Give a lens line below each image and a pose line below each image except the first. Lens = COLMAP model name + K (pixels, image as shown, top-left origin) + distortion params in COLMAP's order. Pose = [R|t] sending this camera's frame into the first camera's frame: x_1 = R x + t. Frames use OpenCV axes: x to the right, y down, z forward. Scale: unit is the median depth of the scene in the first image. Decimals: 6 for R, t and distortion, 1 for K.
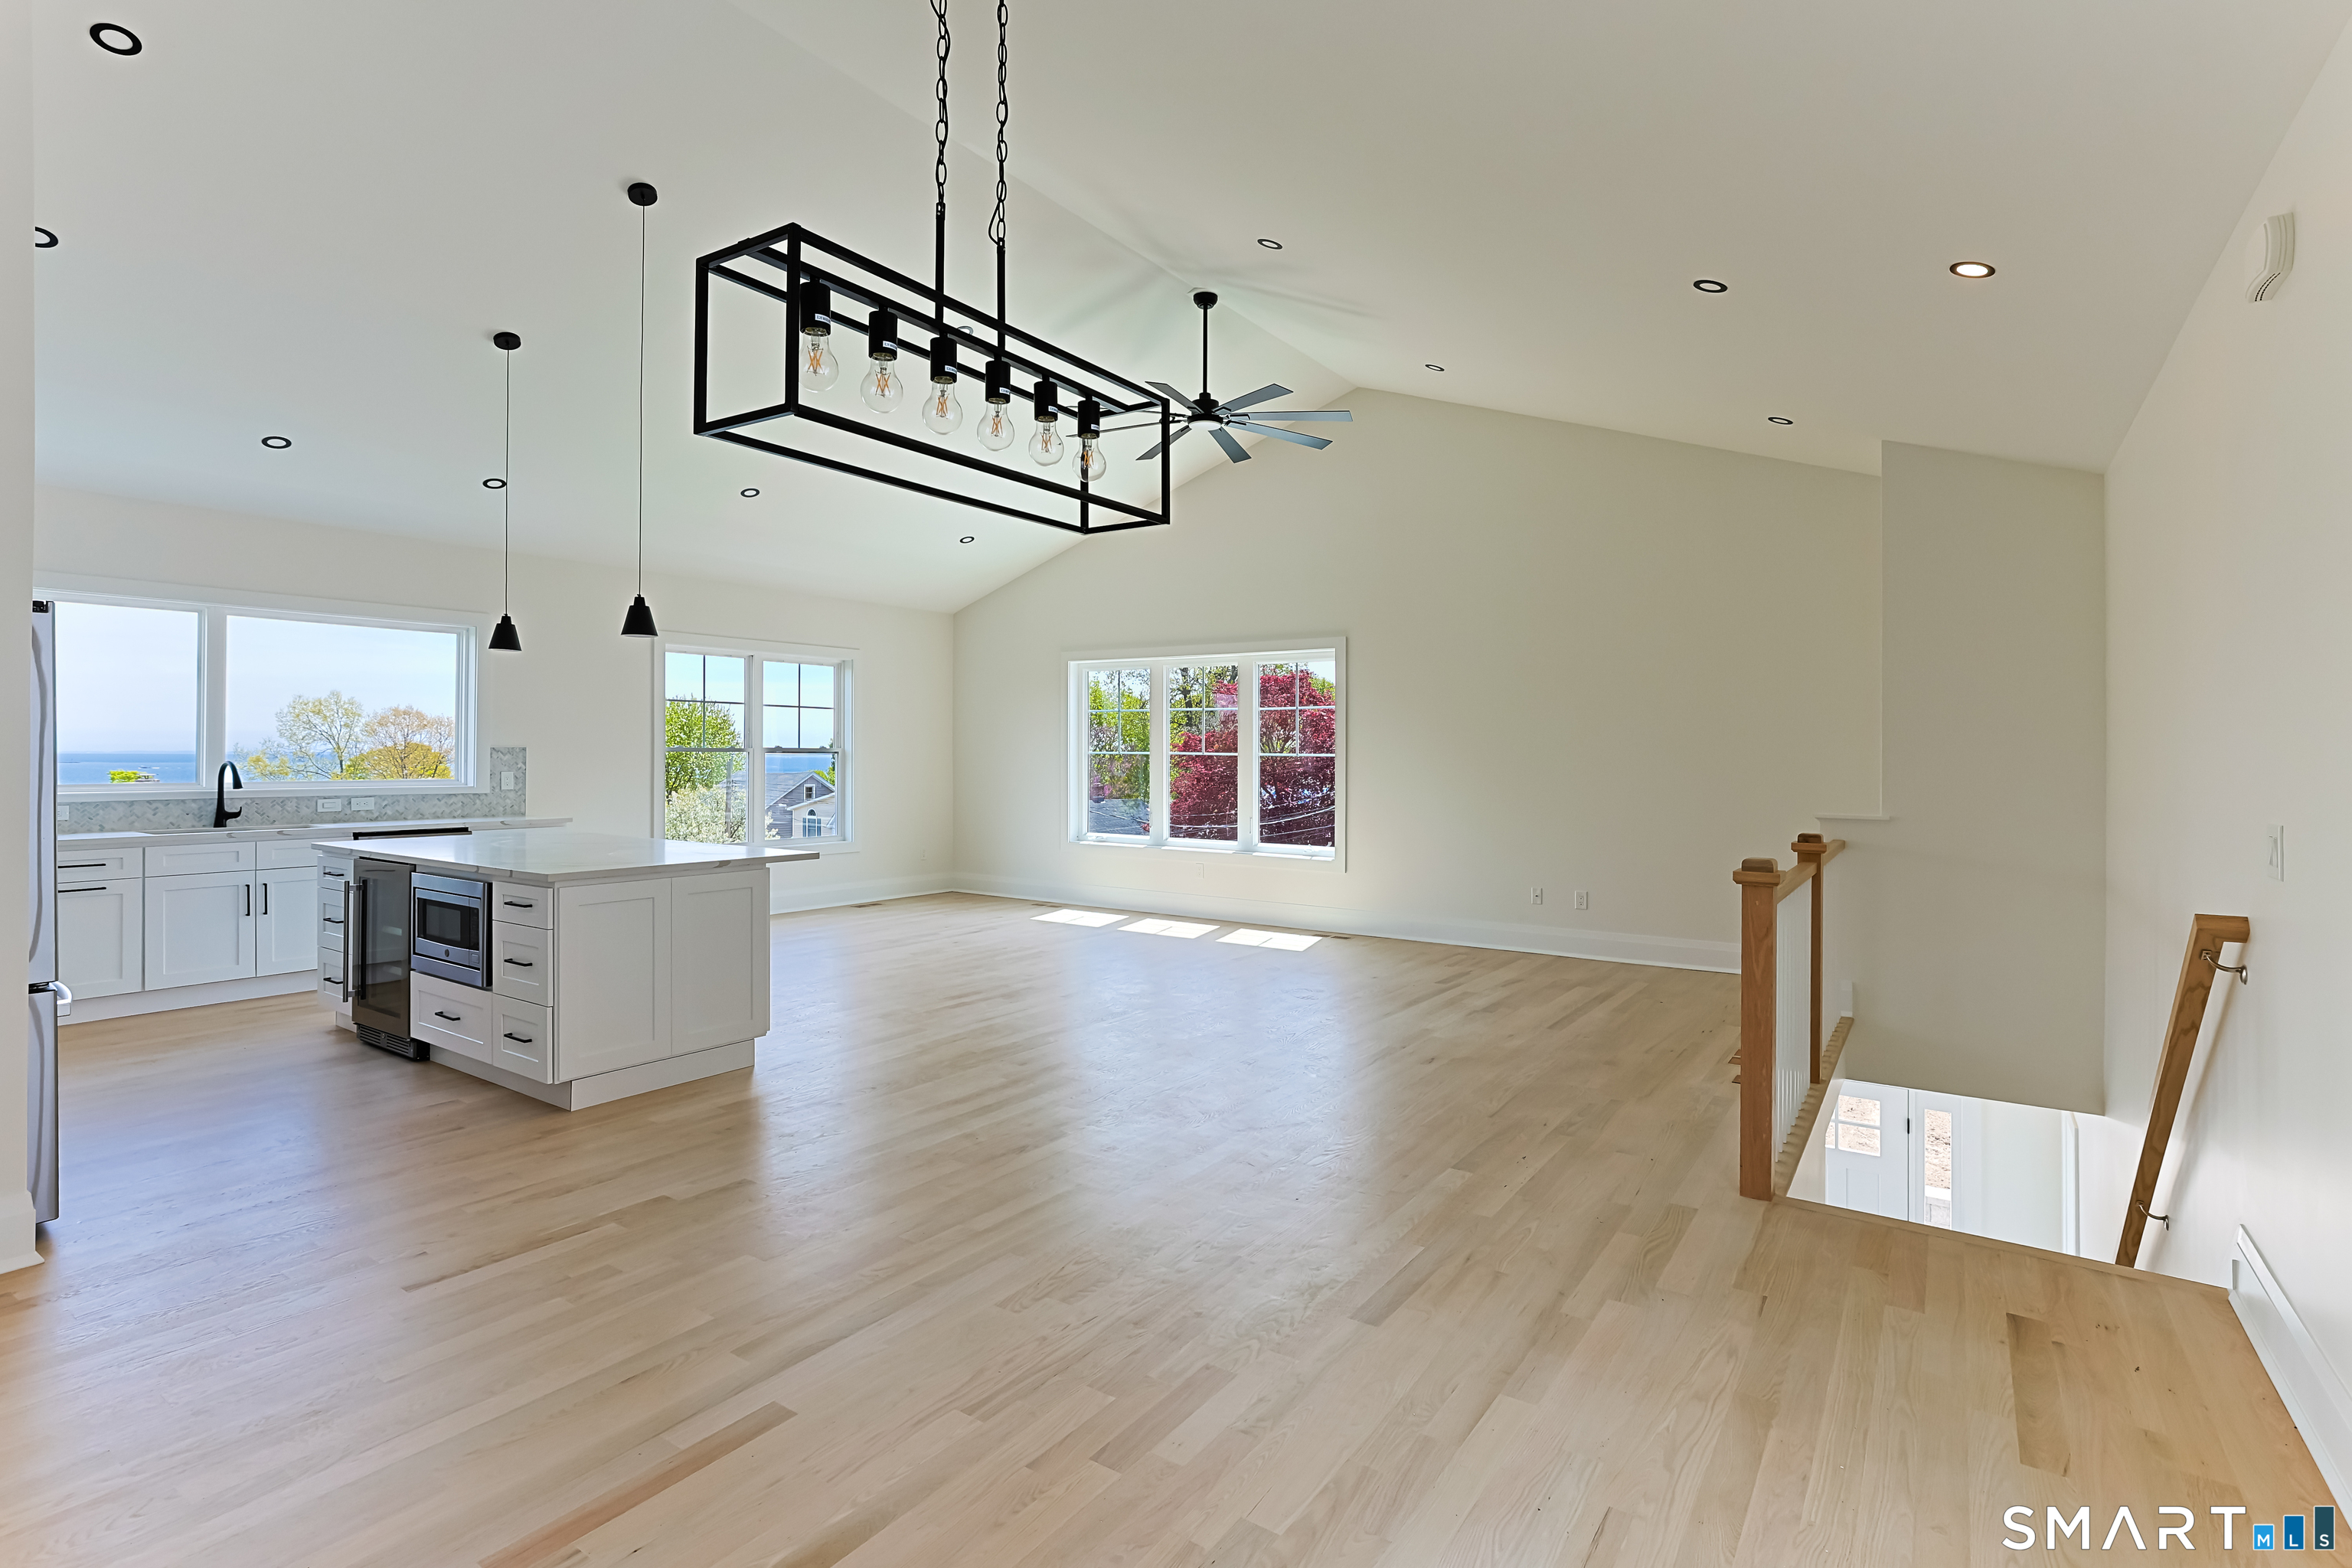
lens RADIAL K [[1120.0, 0, 1175.7], [0, 1120.0, 762.5], [0, 0, 1]] dist [-0.019359, 0.013746]
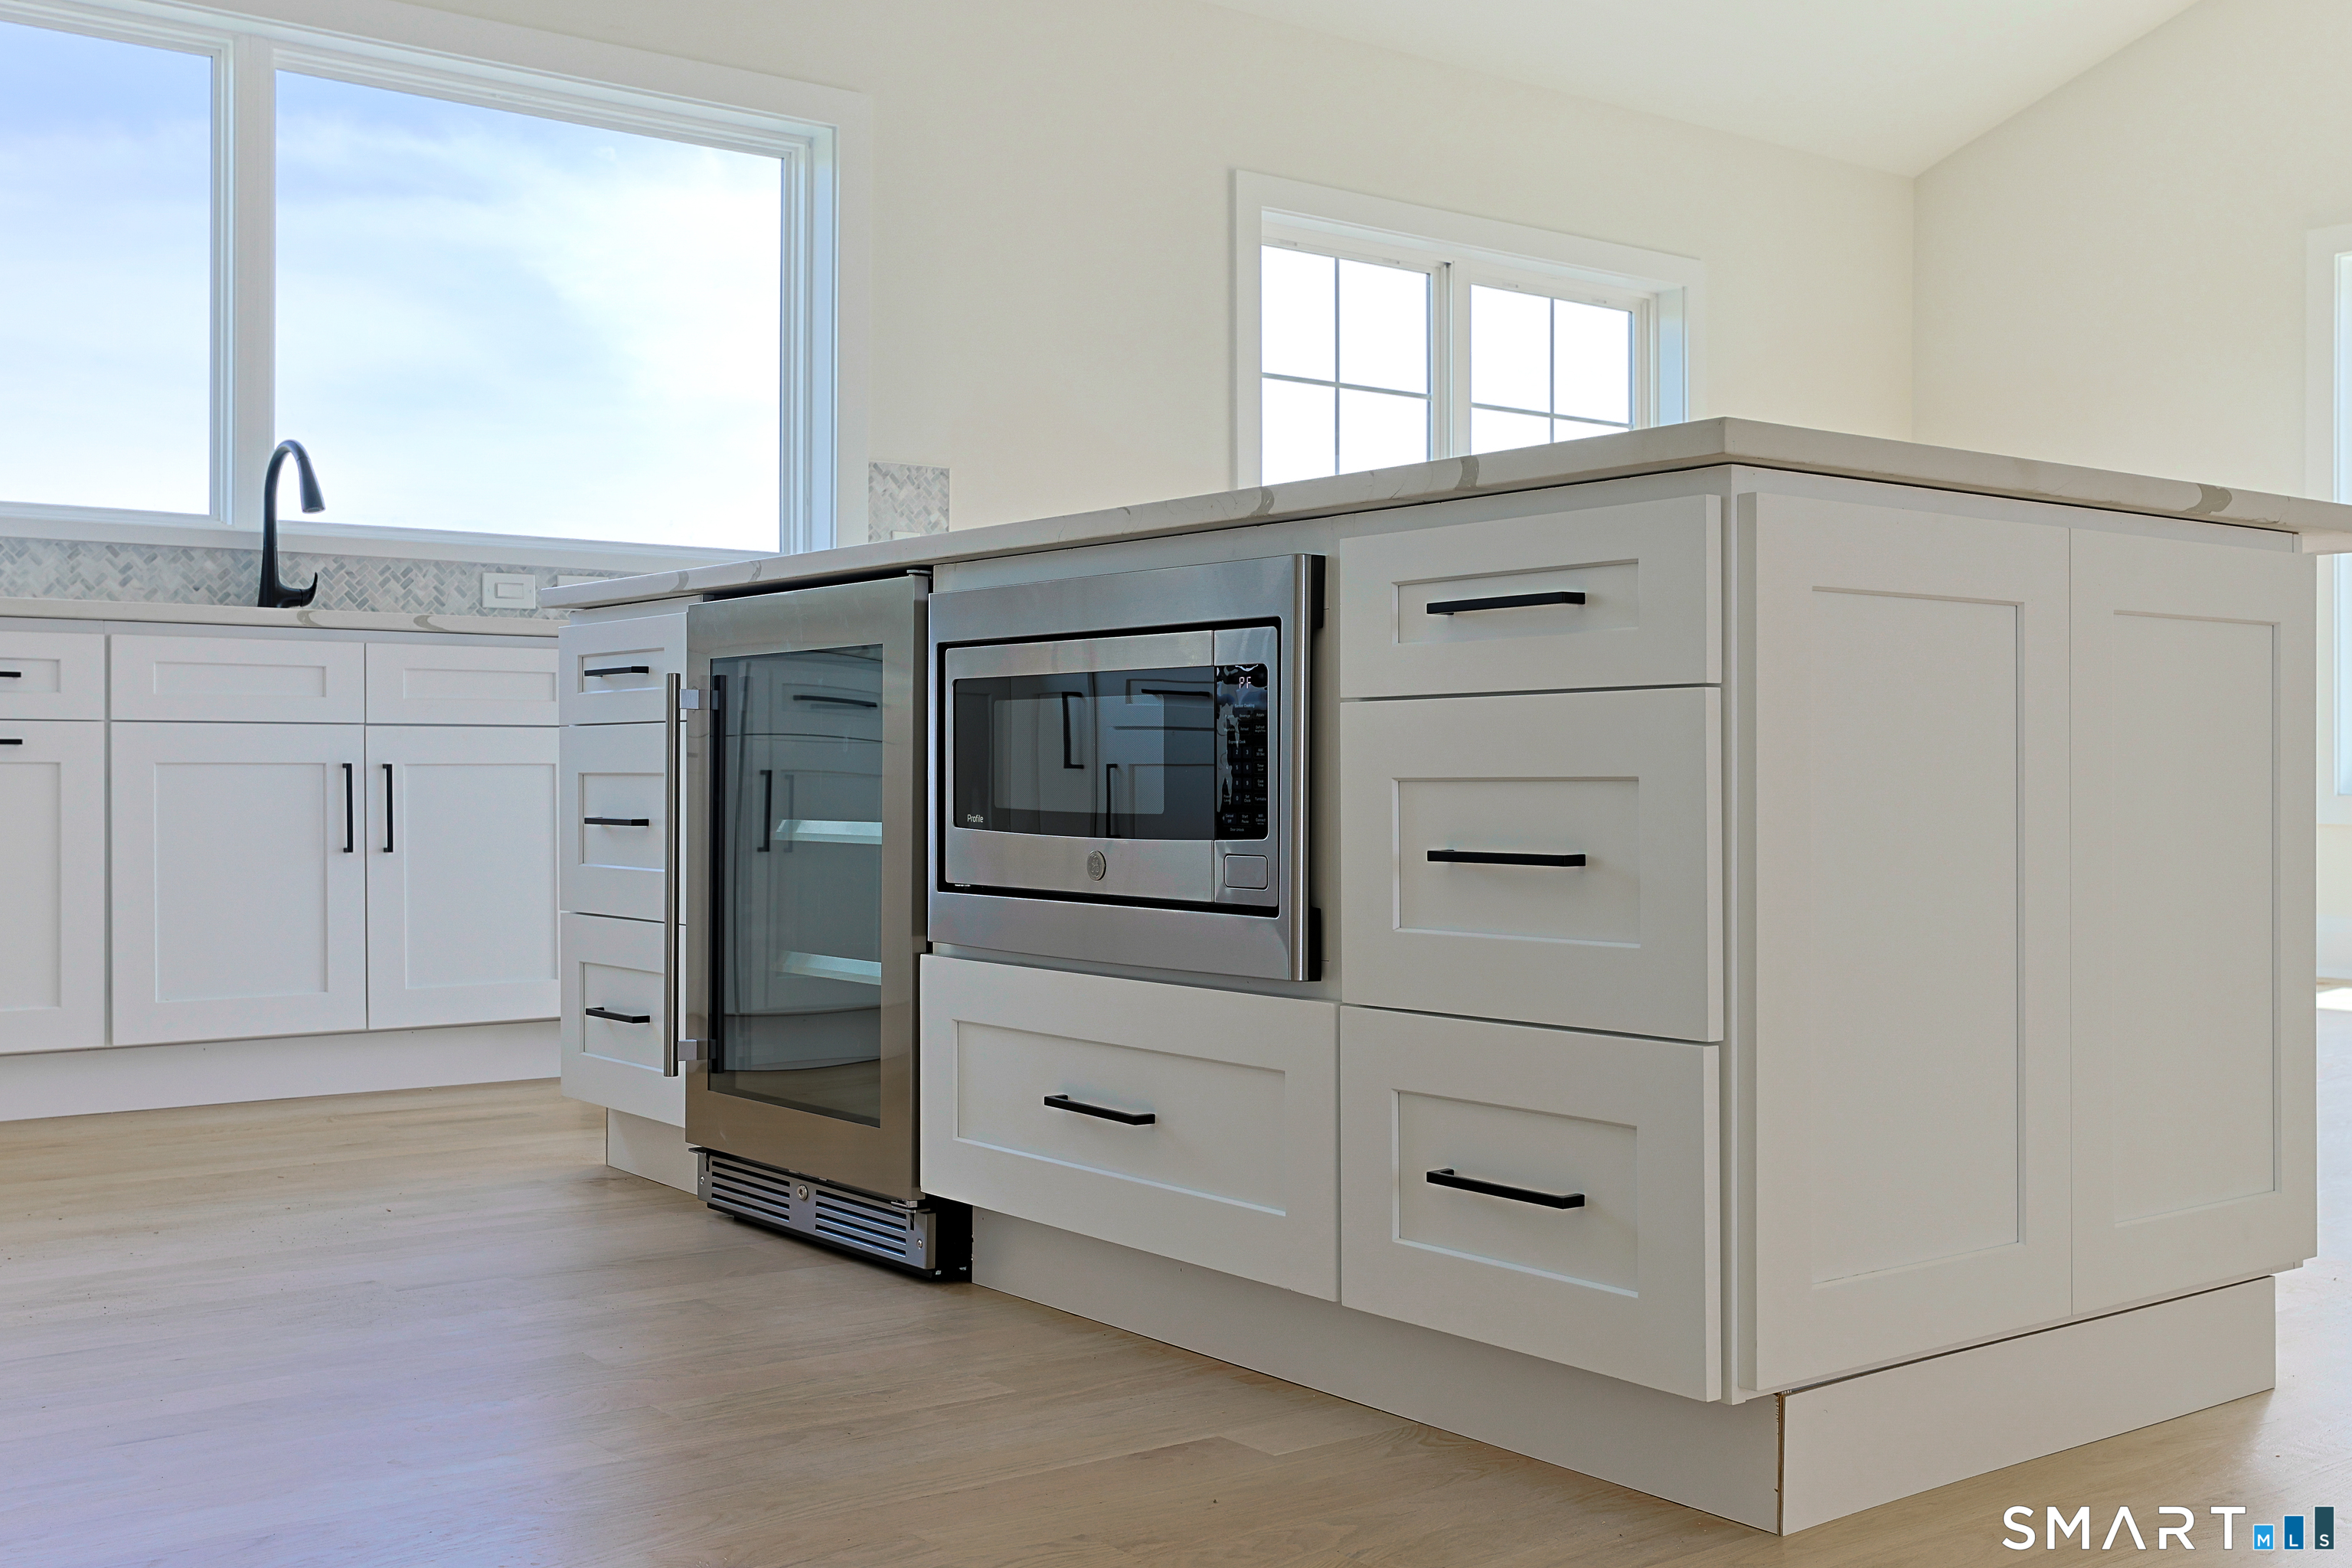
lens RADIAL K [[2403.8, 0, 1176.0], [0, 2403.8, 784.0], [0, 0, 1]] dist [0.021589, 0.009373]
pose [[0.951857, -0.001769, -0.306539, -0.330115], [0.002409, 0.999996, 0.001709, 0.107236], [0.306534, -0.002366, 0.951857, 0.334775]]
